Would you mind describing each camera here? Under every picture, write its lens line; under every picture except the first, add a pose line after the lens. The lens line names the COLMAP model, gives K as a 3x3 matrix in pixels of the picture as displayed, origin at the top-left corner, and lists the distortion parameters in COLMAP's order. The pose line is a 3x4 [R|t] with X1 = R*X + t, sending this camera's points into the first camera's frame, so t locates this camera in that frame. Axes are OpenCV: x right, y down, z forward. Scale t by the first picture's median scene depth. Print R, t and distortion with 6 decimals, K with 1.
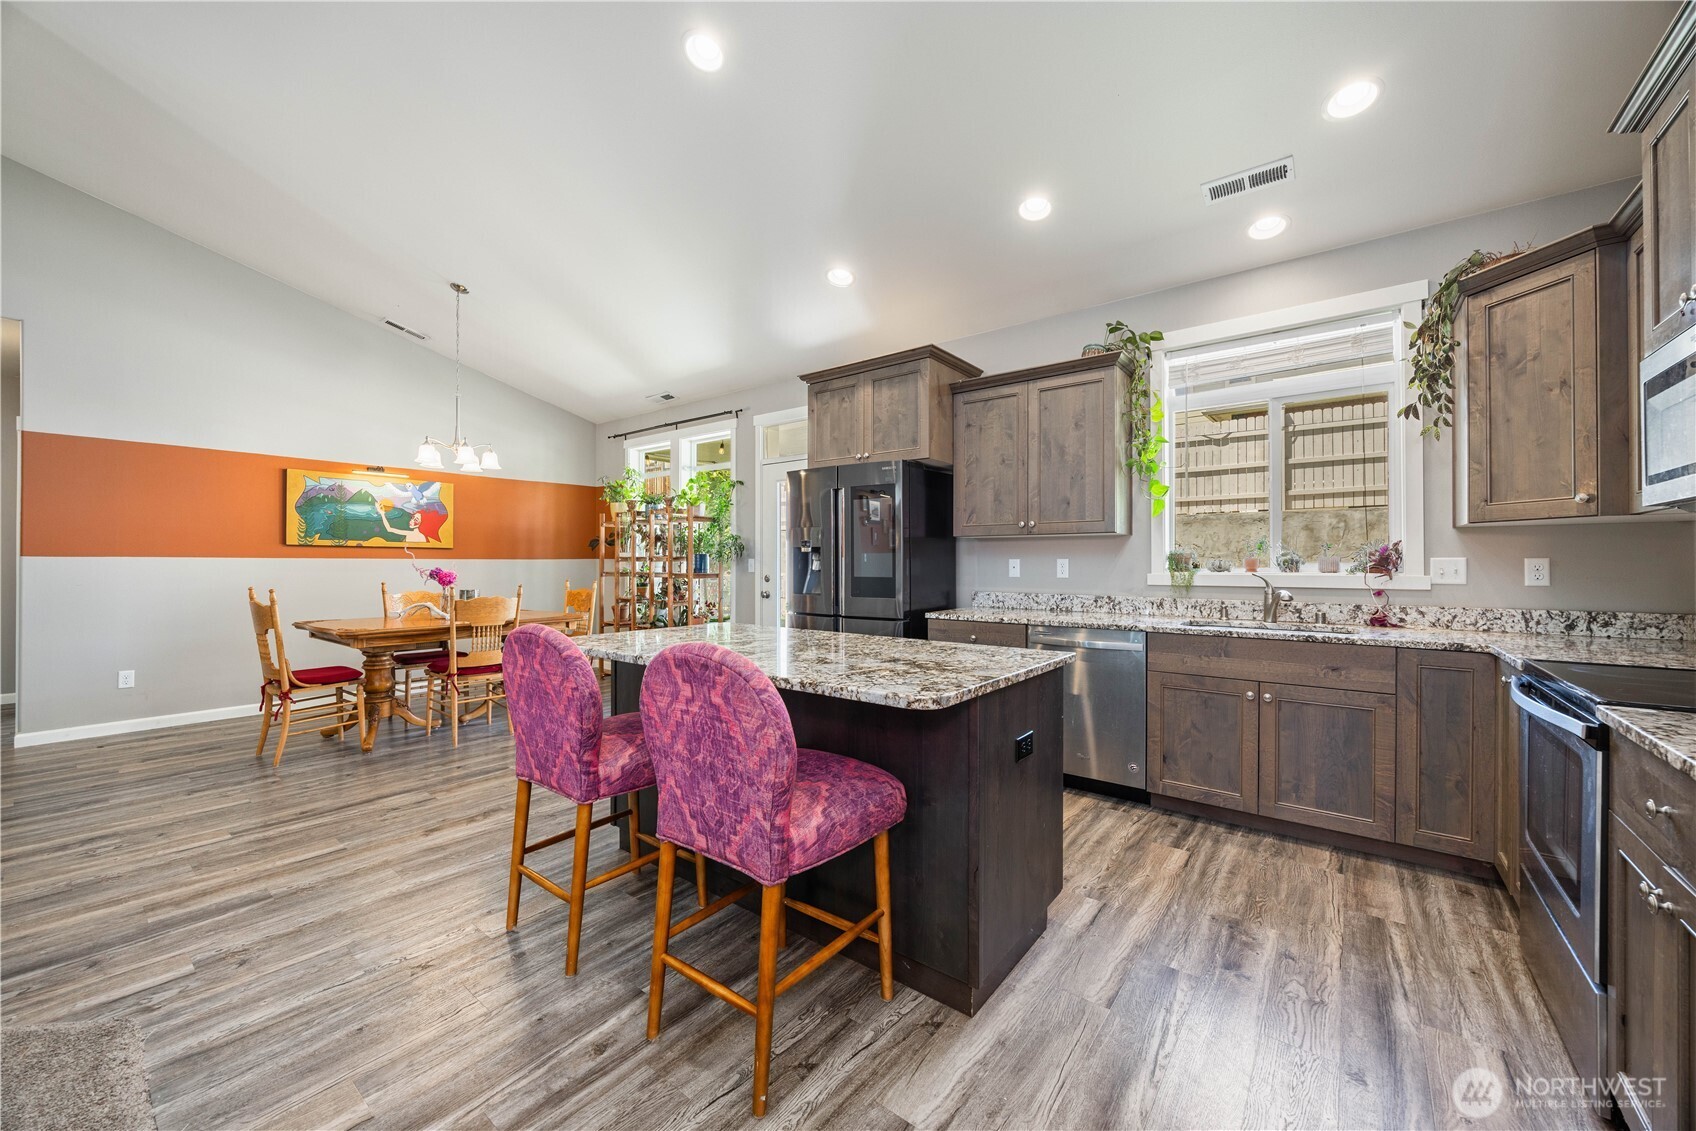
lens RADIAL K [[647.5, 0, 844.3], [0, 647.5, 561.0], [0, 0, 1]] dist [-0.001453, -0.000412]
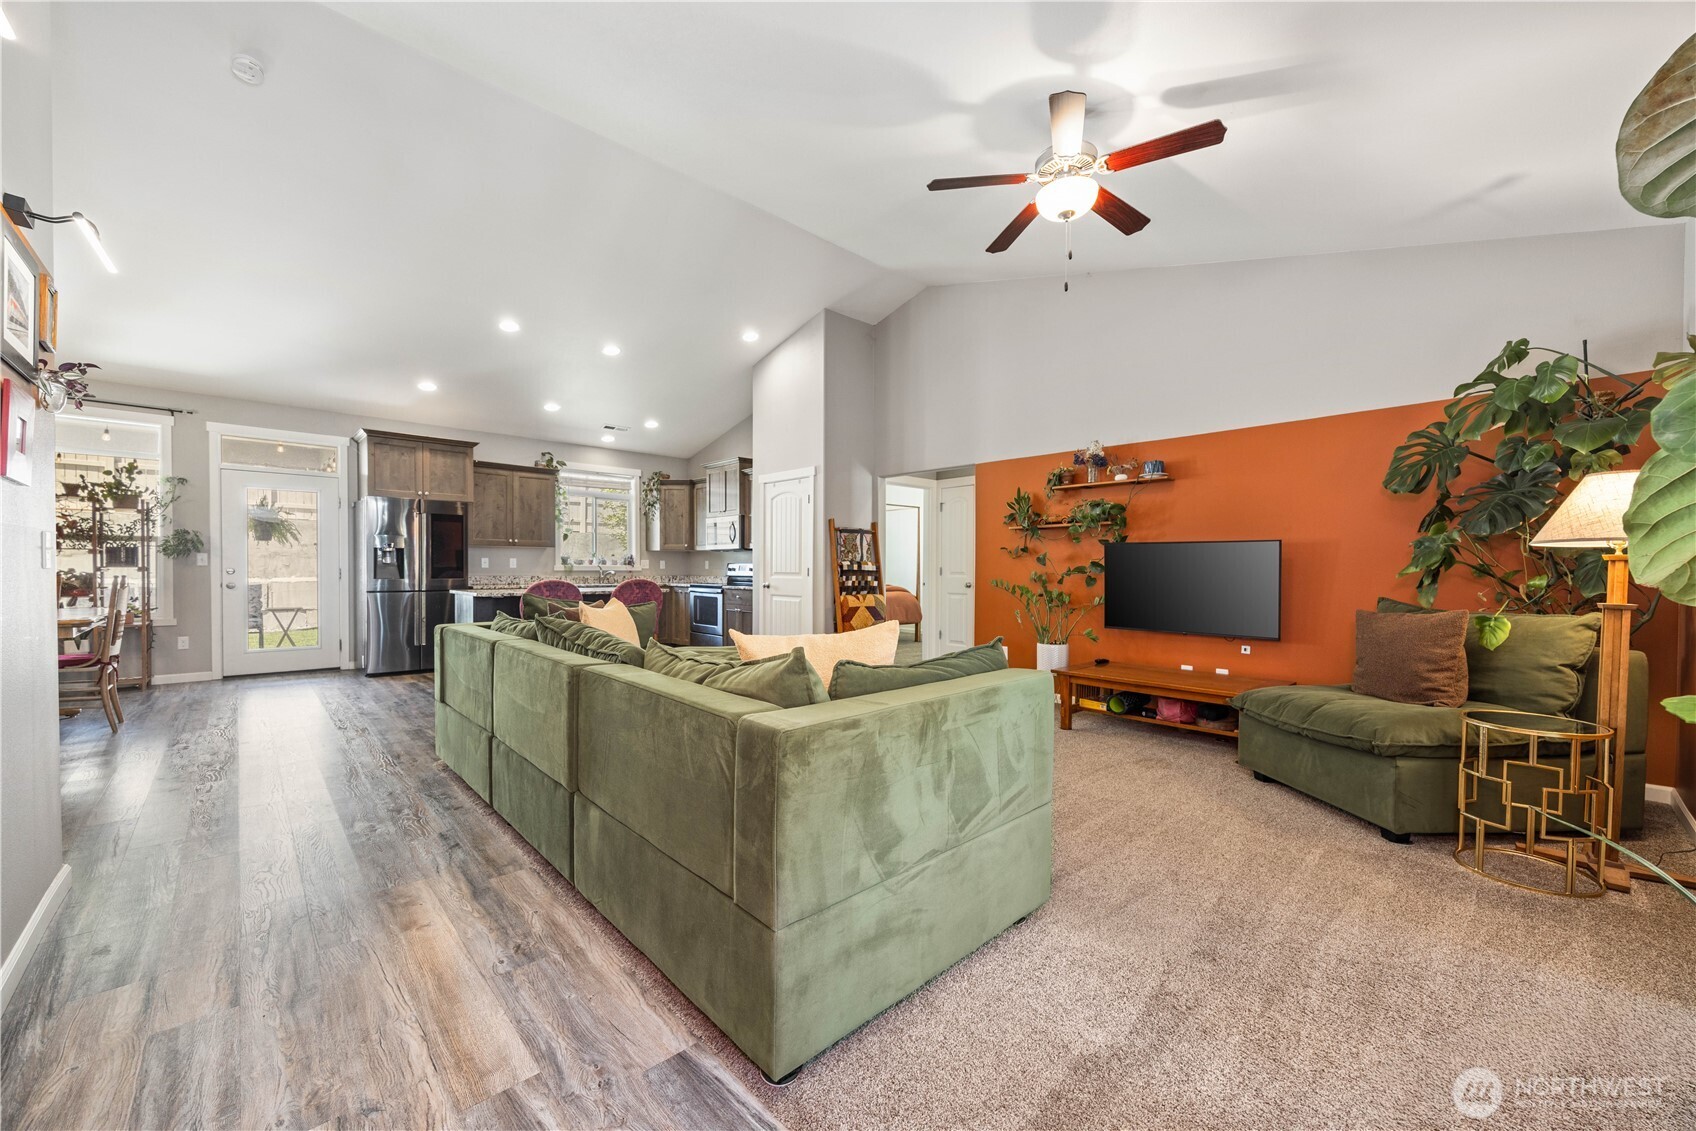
lens RADIAL K [[647.5, 0, 839.6], [0, 647.5, 580.7], [0, 0, 1]] dist [-0.001453, -0.000412]
pose [[0.158934, -0.016897, 0.987145, -1.456628], [-0.007675, 0.999802, 0.018350, 0.020983], [-0.987259, -0.010493, 0.158772, -0.312803]]
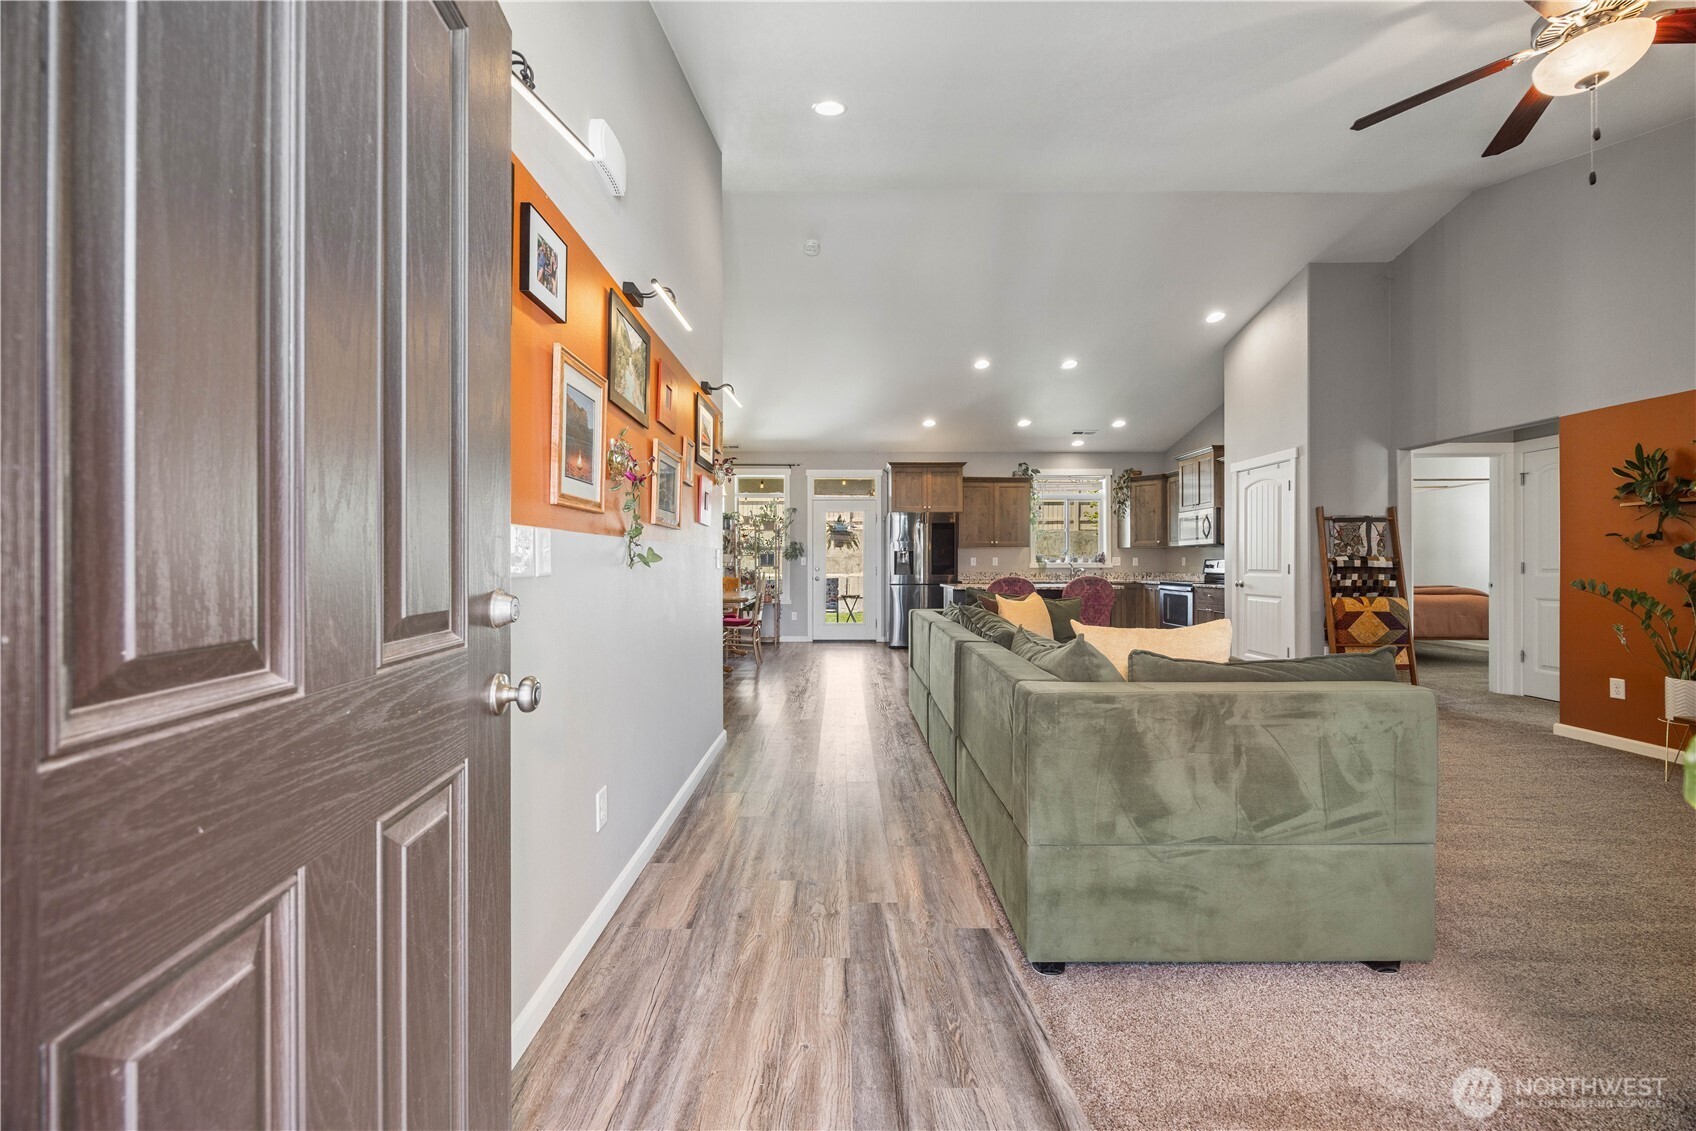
lens RADIAL K [[647.5, 0, 845.2], [0, 647.5, 569.8], [0, 0, 1]] dist [-0.001453, -0.000412]
pose [[0.784932, -0.005346, 0.619559, -1.500808], [-0.001221, 0.999948, 0.010174, 0.017451], [-0.619581, -0.008742, 0.784884, -0.485053]]
